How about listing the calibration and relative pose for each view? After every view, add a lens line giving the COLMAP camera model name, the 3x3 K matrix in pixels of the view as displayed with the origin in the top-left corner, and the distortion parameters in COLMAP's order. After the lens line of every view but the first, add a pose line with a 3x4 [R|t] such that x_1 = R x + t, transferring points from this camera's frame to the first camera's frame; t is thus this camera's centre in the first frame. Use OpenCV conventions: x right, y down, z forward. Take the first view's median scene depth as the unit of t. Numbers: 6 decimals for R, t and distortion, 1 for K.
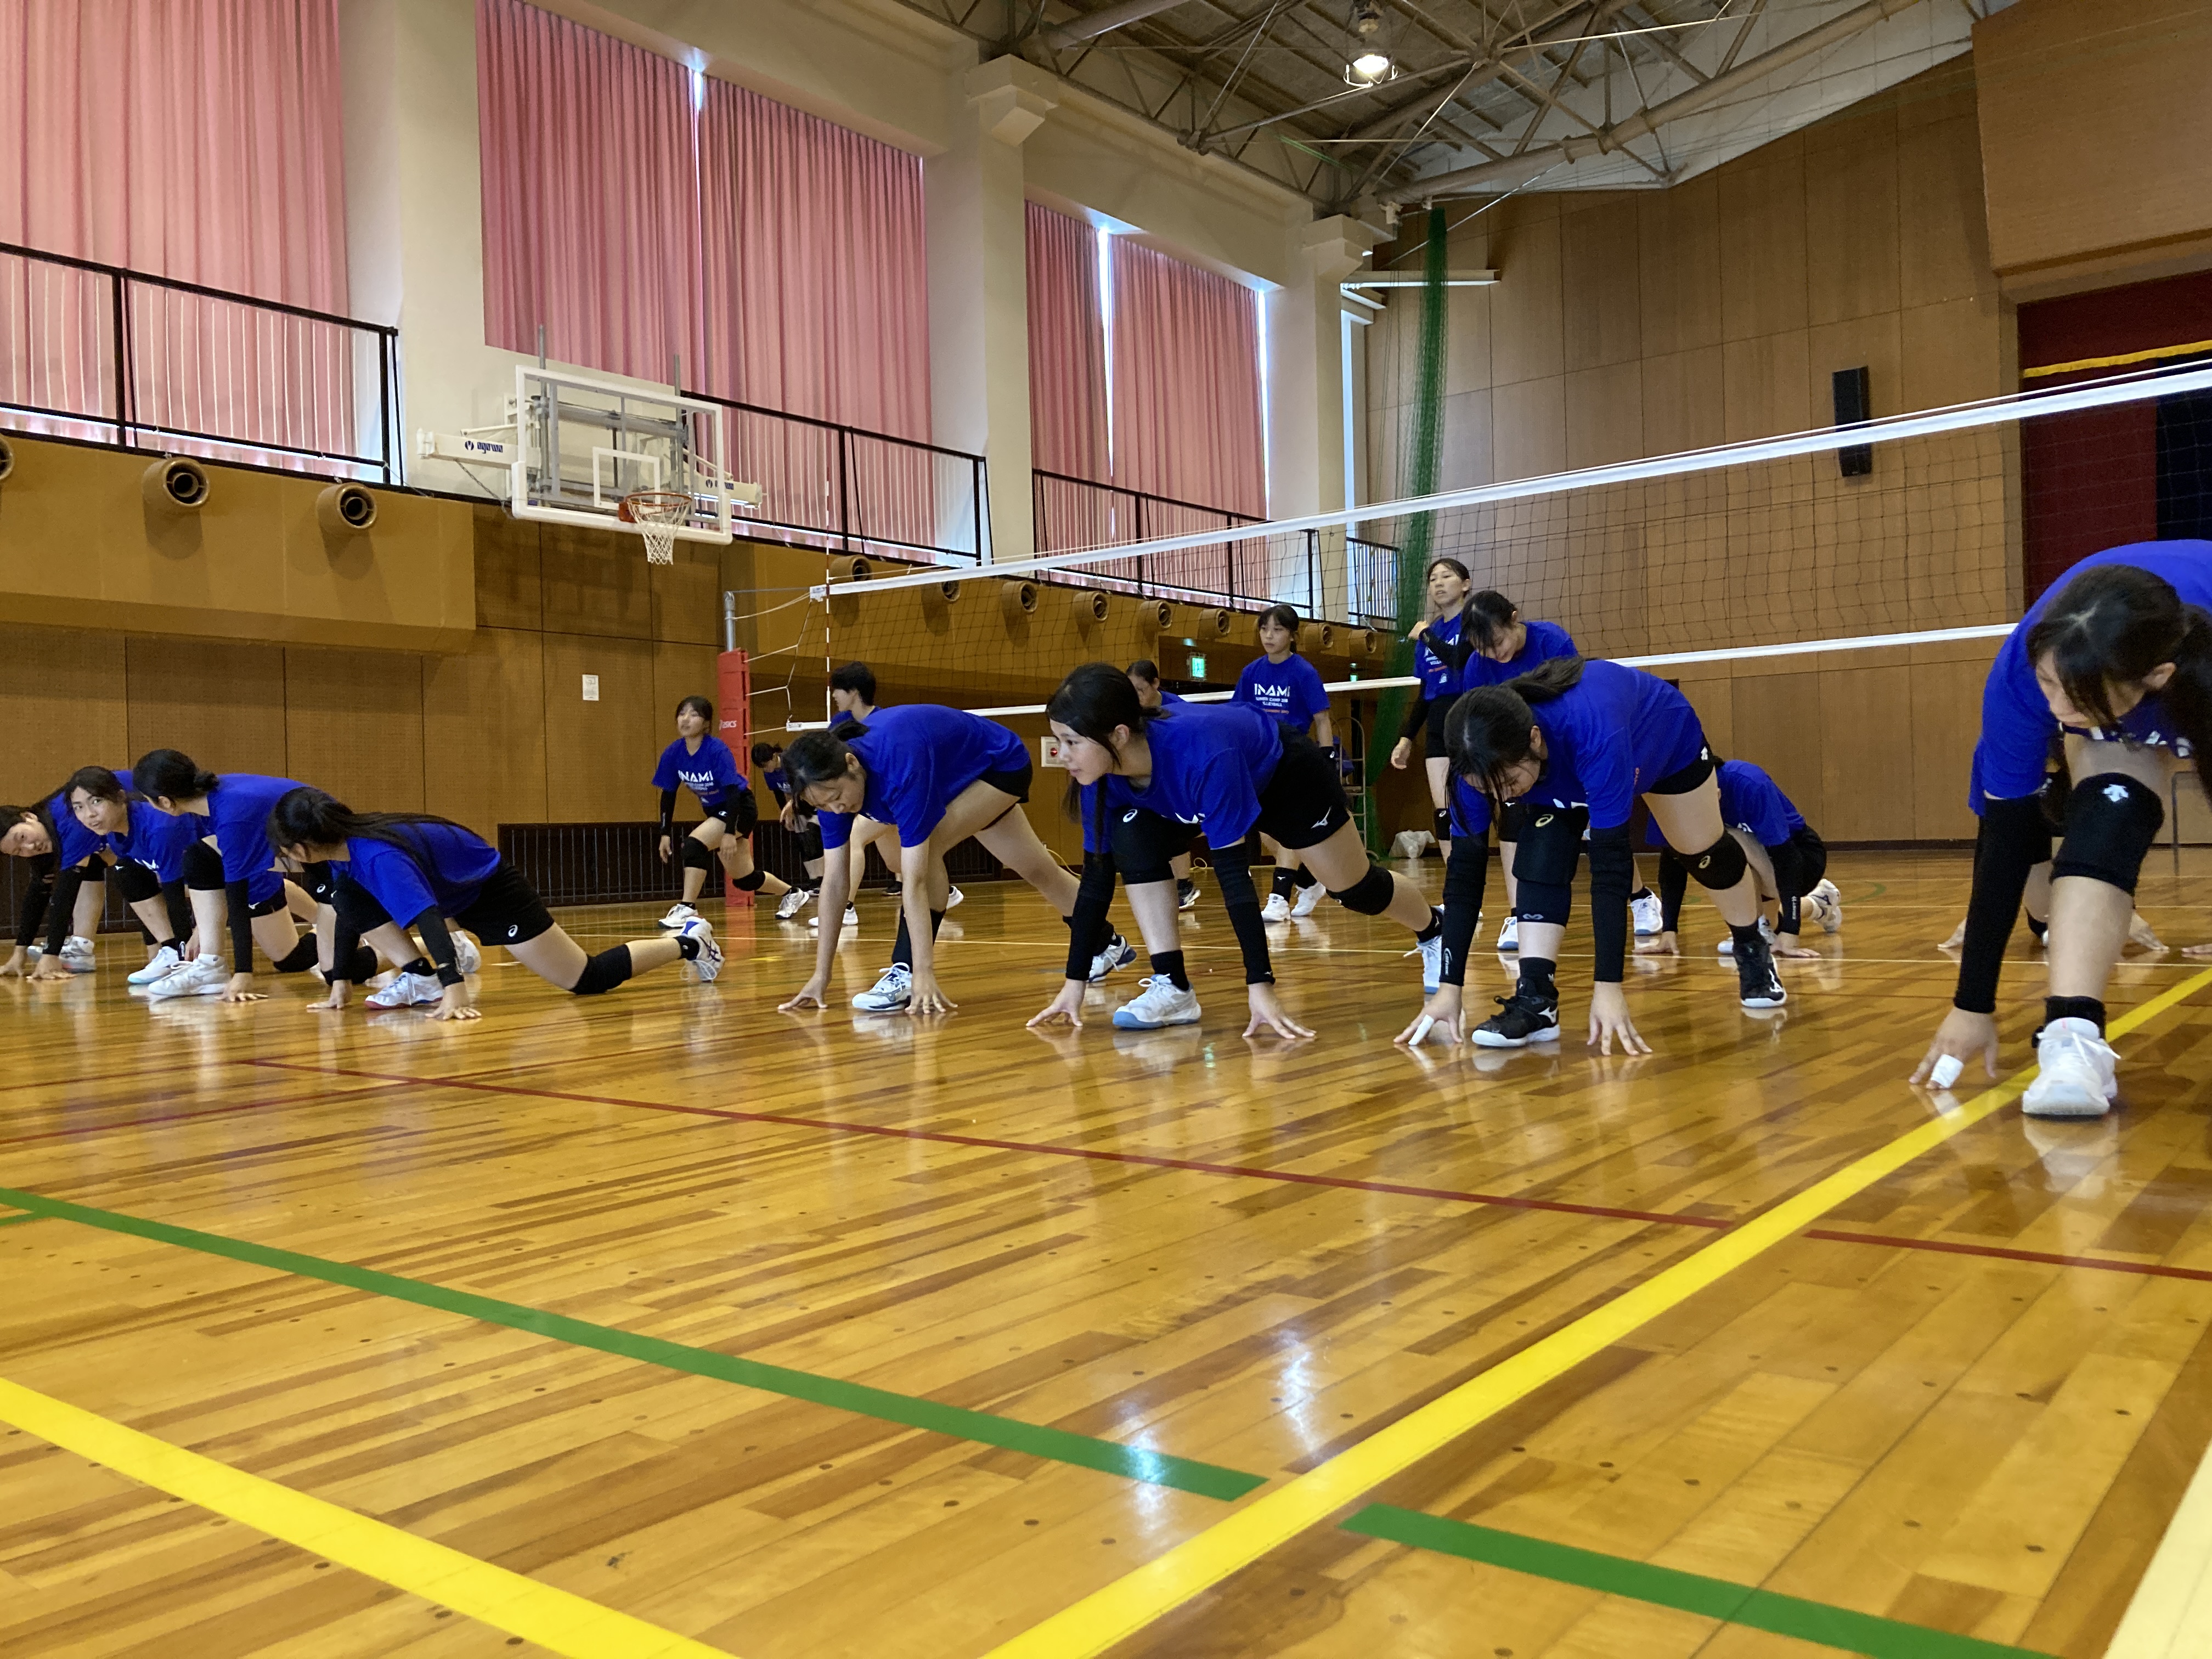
lens RADIAL K [[1851.8, 0, 1072.9], [0, 1851.8, 817.4], [0, 0, 1]] dist [0.002831, 0.004623]
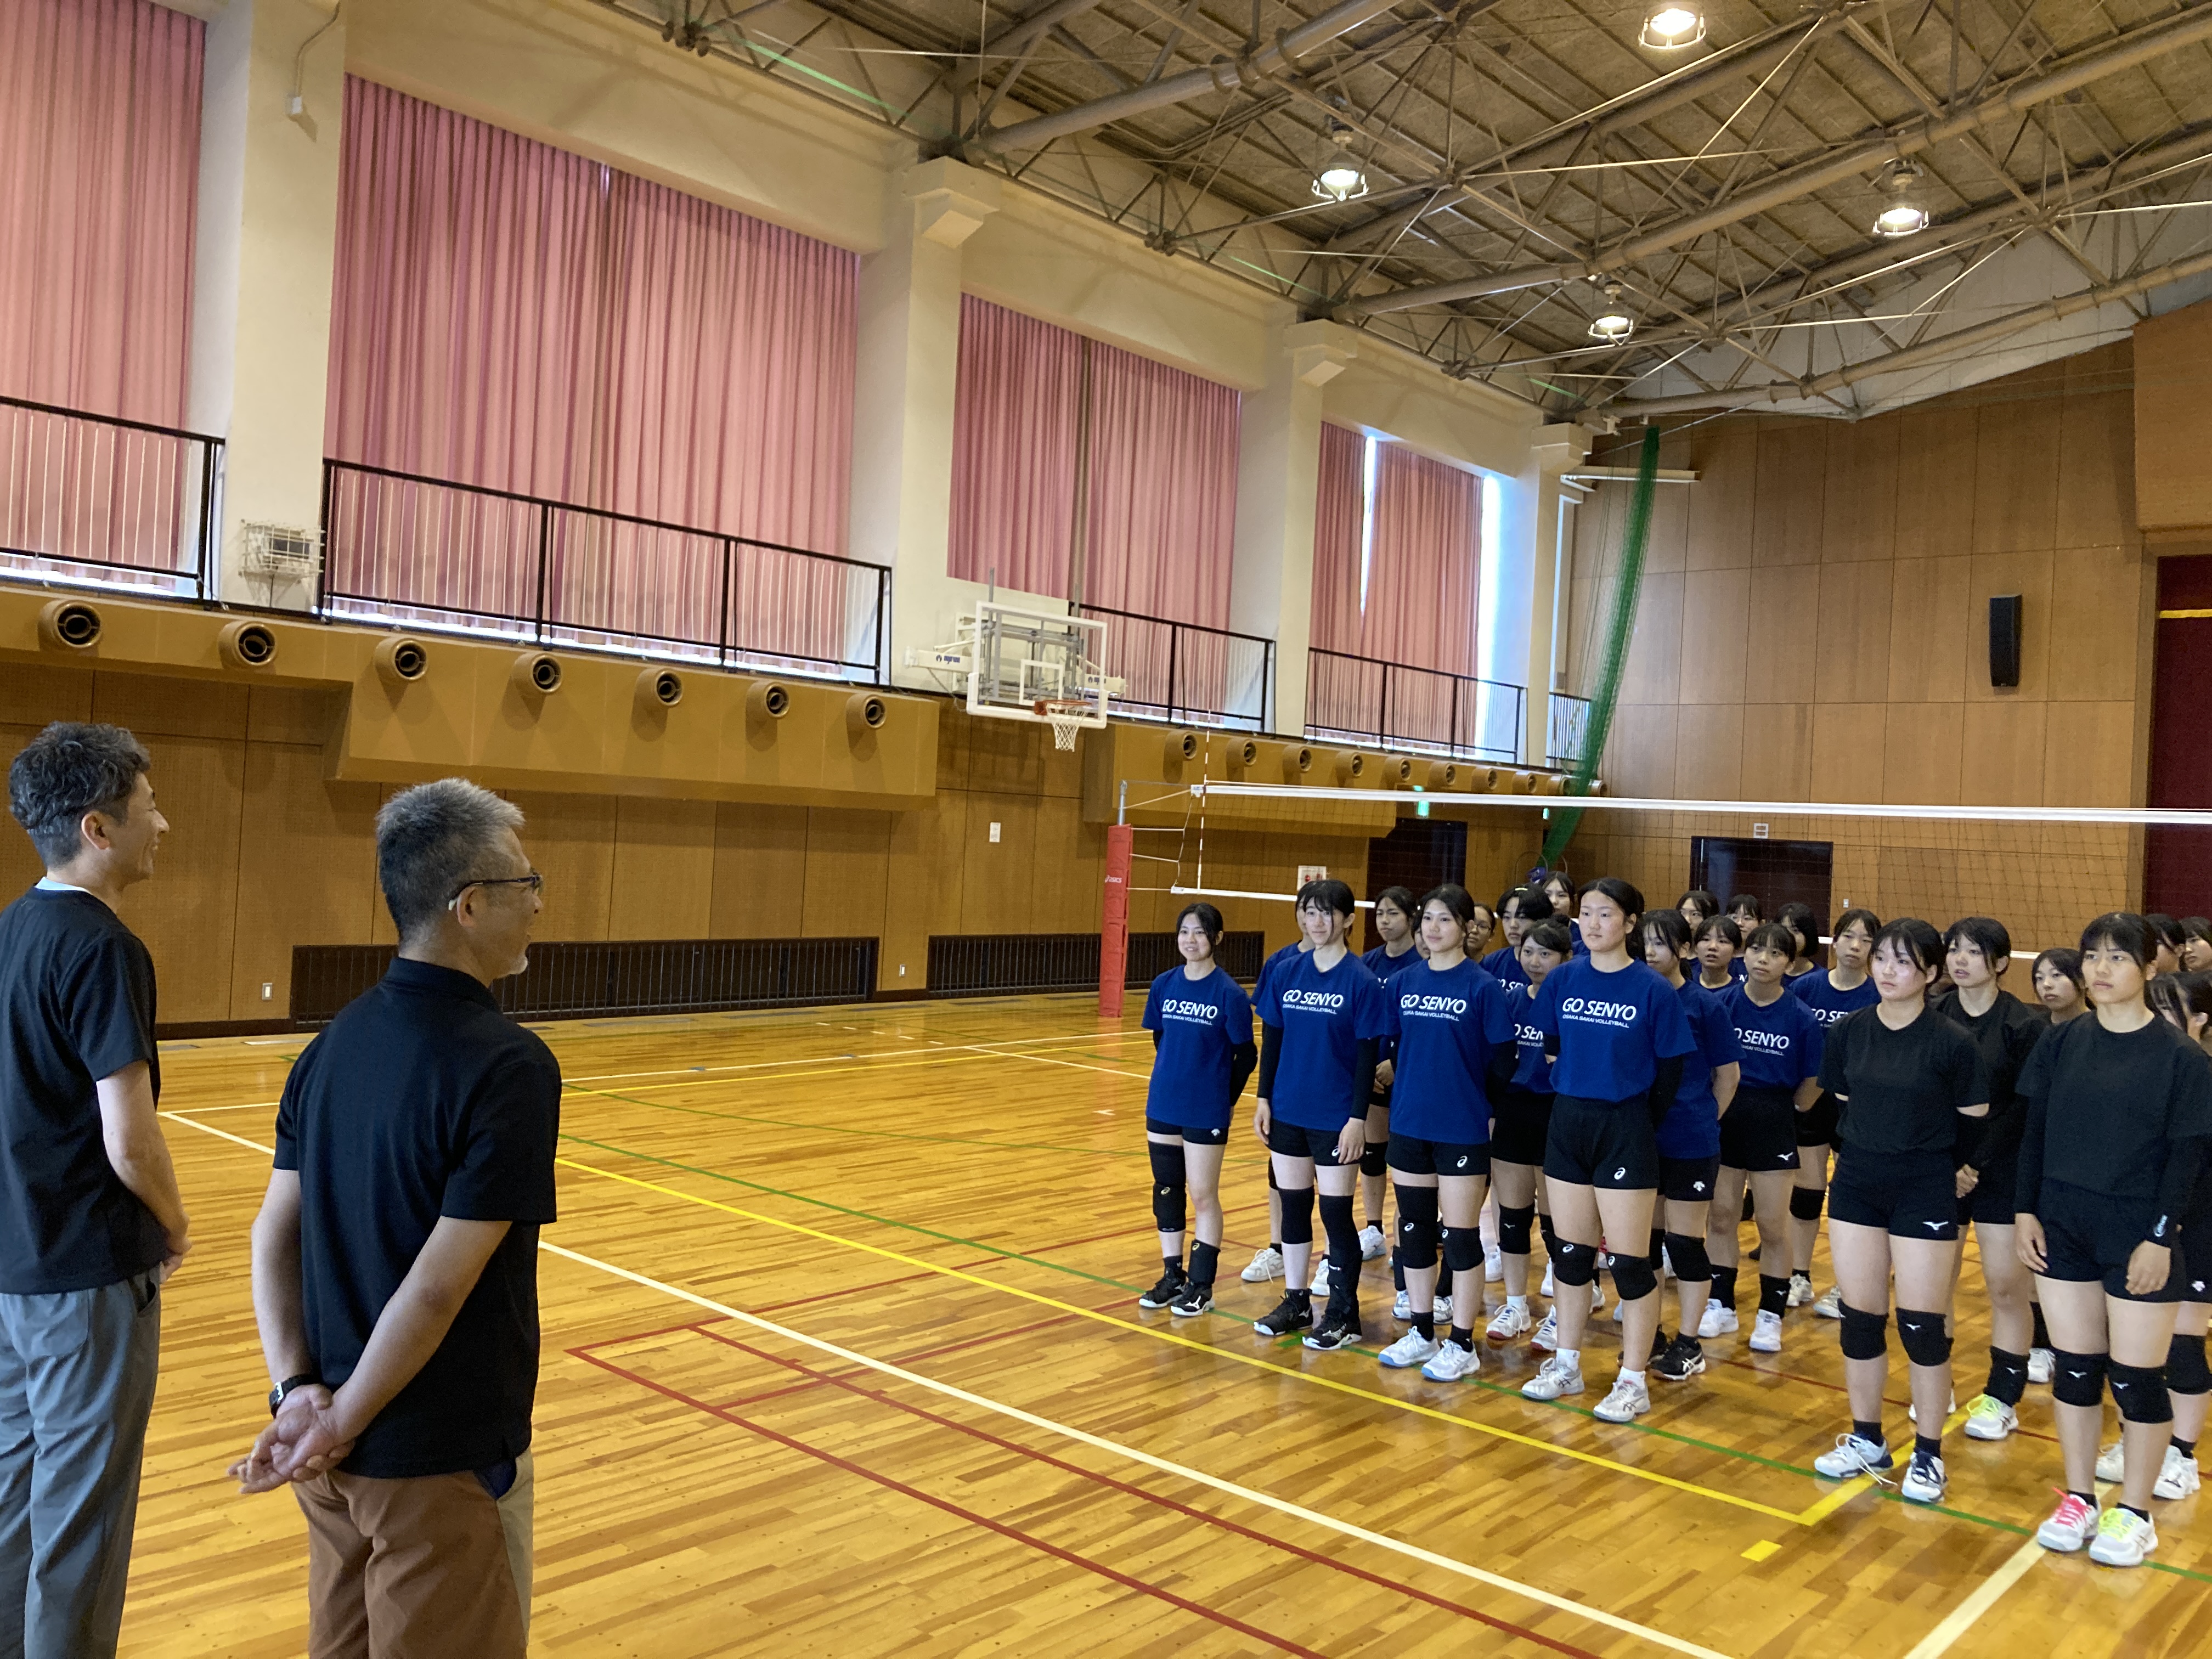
lens RADIAL K [[1840.6, 0, 1024.6], [0, 1840.6, 804.2], [0, 0, 1]] dist [-0.001168, 0.005272]
pose [[0.993723, 0.079218, -0.078993, -0.102500], [-0.079293, 0.996849, 0.002183, -0.070342], [0.078917, 0.004095, 0.996873, -0.225756]]
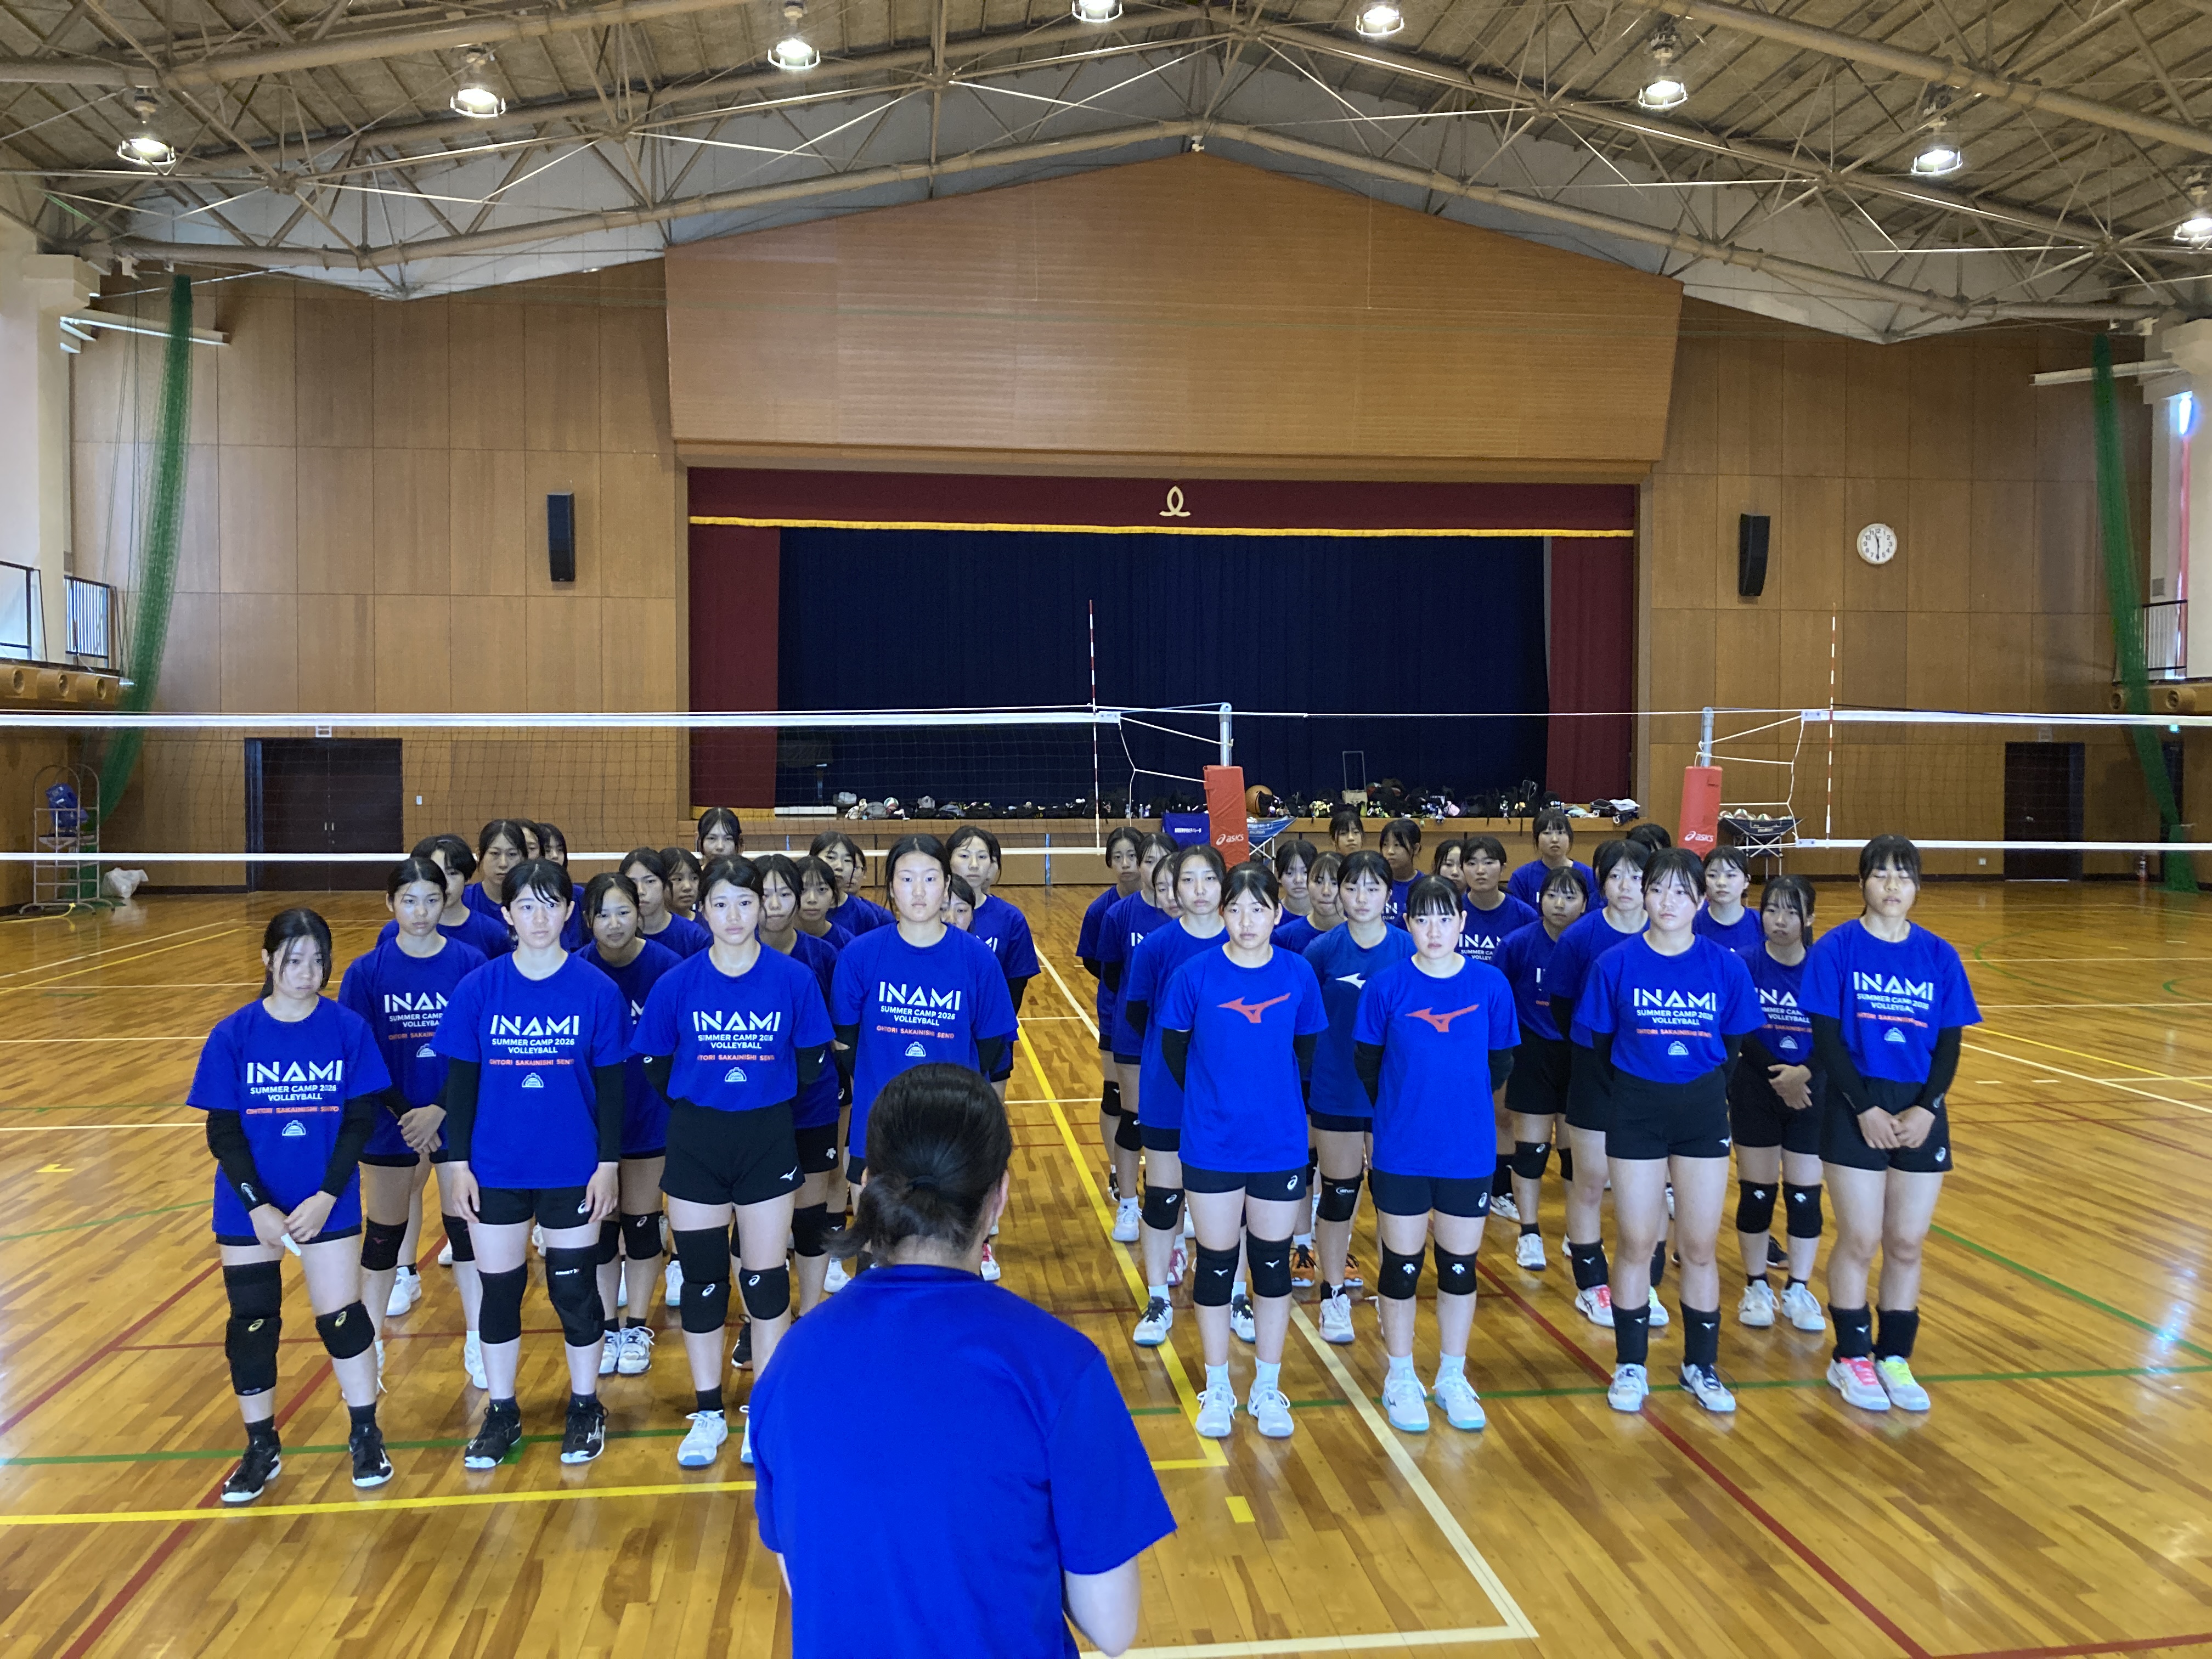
lens RADIAL K [[1852.6, 0, 1103.0], [0, 1852.6, 802.3], [0, 0, 1]] dist [0.056500, 0.001462]
pose [[0.702984, 0.004300, 0.711192, -0.218981], [-0.025511, 0.999491, 0.019174, -0.079685], [-0.710747, -0.031623, 0.702736, -0.129187]]
